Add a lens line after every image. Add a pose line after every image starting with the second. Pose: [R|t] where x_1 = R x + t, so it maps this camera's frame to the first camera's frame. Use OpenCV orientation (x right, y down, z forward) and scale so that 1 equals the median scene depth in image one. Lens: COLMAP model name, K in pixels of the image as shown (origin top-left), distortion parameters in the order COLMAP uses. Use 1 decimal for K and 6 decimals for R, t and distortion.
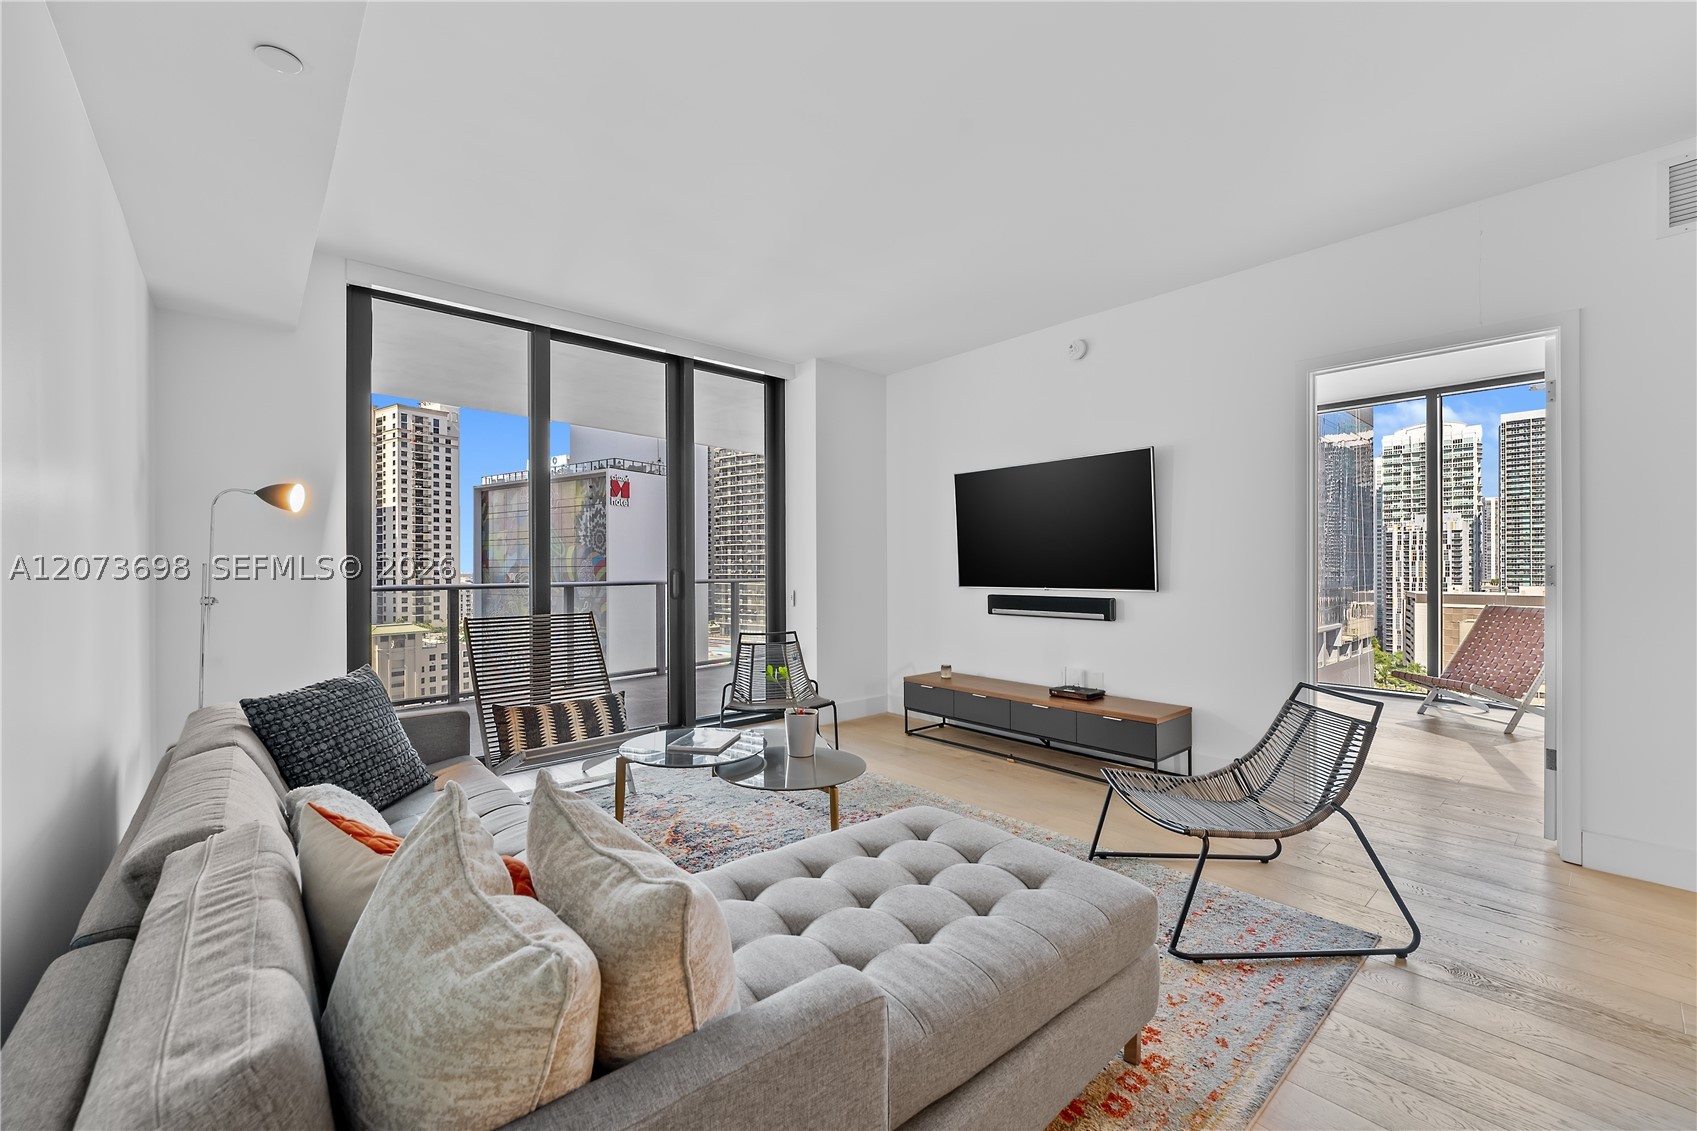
lens RADIAL K [[694.9, 0, 856.3], [0, 694.9, 567.8], [0, 0, 1]] dist [-0.005338, 0.004108]
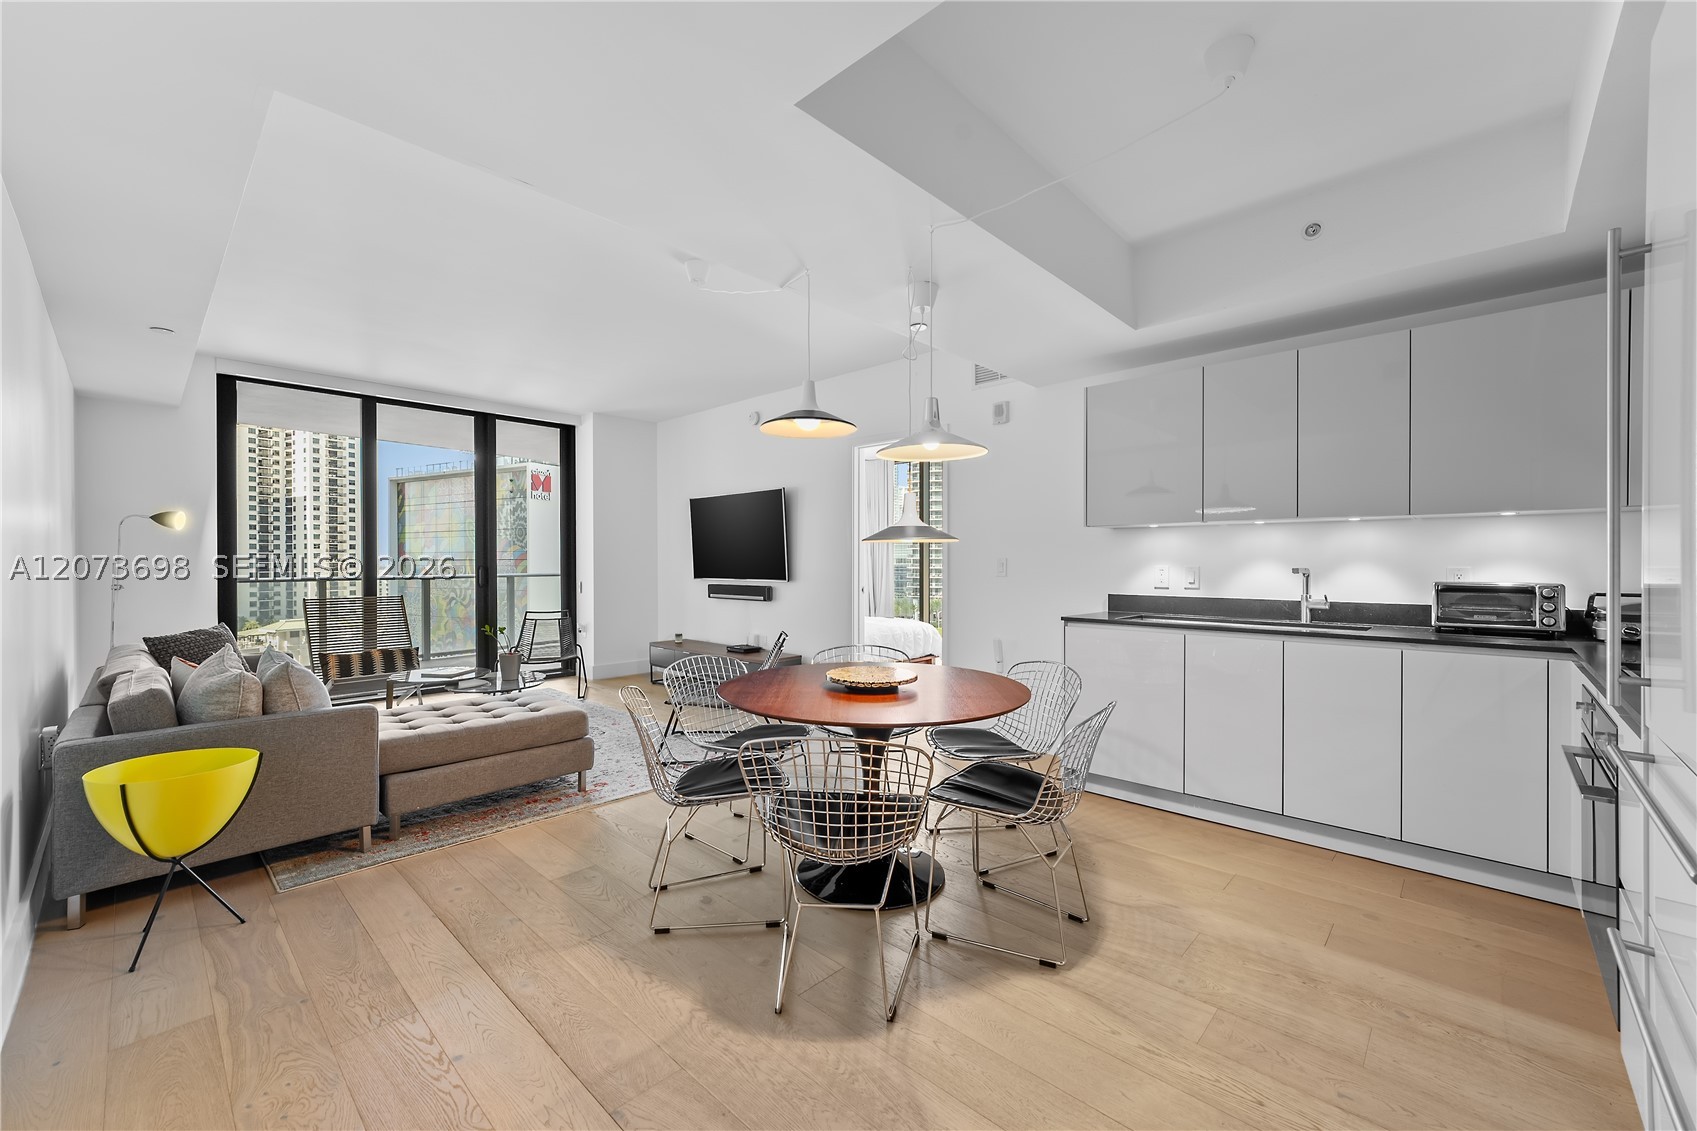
lens RADIAL K [[694.9, 0, 853.4], [0, 694.9, 557.9], [0, 0, 1]] dist [-0.005338, 0.004108]
pose [[0.996779, 0.003883, 0.080109, 0.028570], [-0.003454, 0.999979, -0.005499, -0.000629], [-0.080129, 0.005205, 0.996771, -0.033530]]
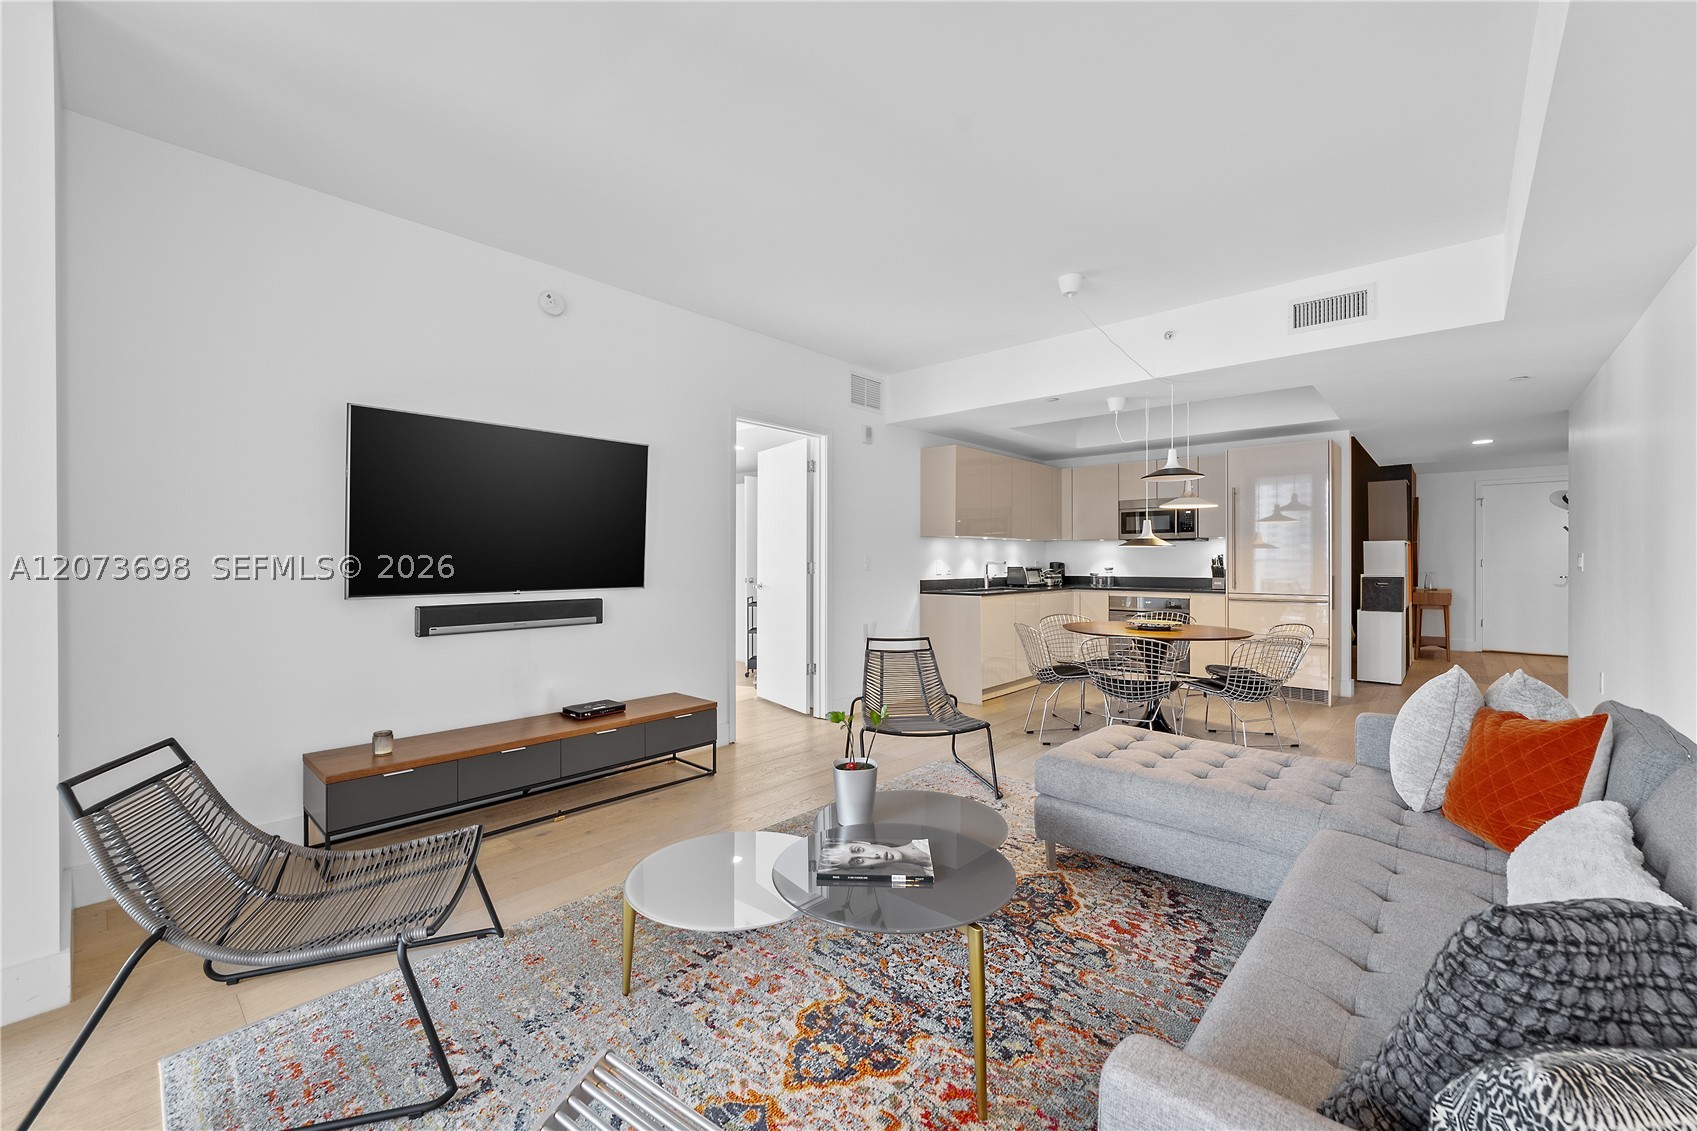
lens RADIAL K [[694.9, 0, 853.3], [0, 694.9, 559.3], [0, 0, 1]] dist [-0.005338, 0.004108]
pose [[-0.129016, 0.003843, 0.991635, -0.038506], [0.001179, 0.999992, -0.003722, -0.000244], [-0.991642, 0.000689, -0.129020, 0.052303]]
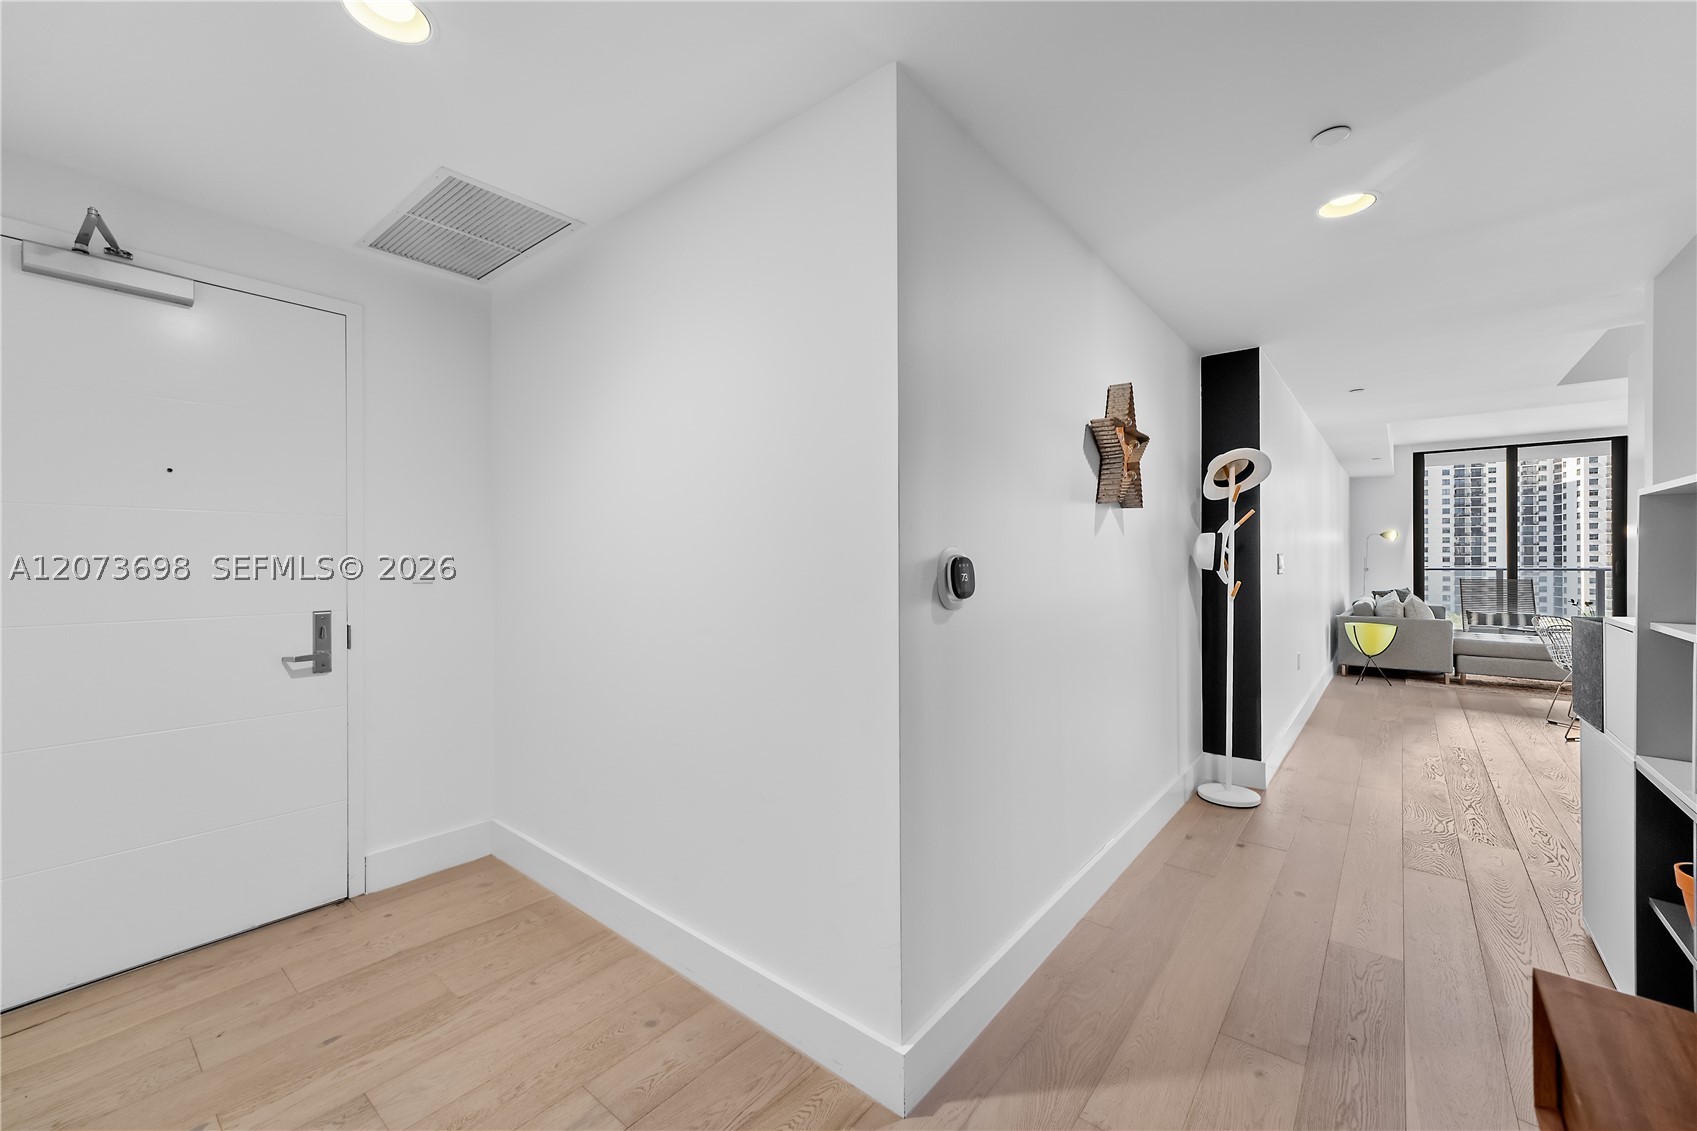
lens RADIAL K [[694.9, 0, 840.3], [0, 694.9, 568.8], [0, 0, 1]] dist [-0.005338, 0.004108]
pose [[0.161292, 0.015752, -0.986781, 0.089995], [0.006730, 0.999832, 0.017061, -0.001159], [0.986884, -0.009393, 0.161158, -0.093863]]
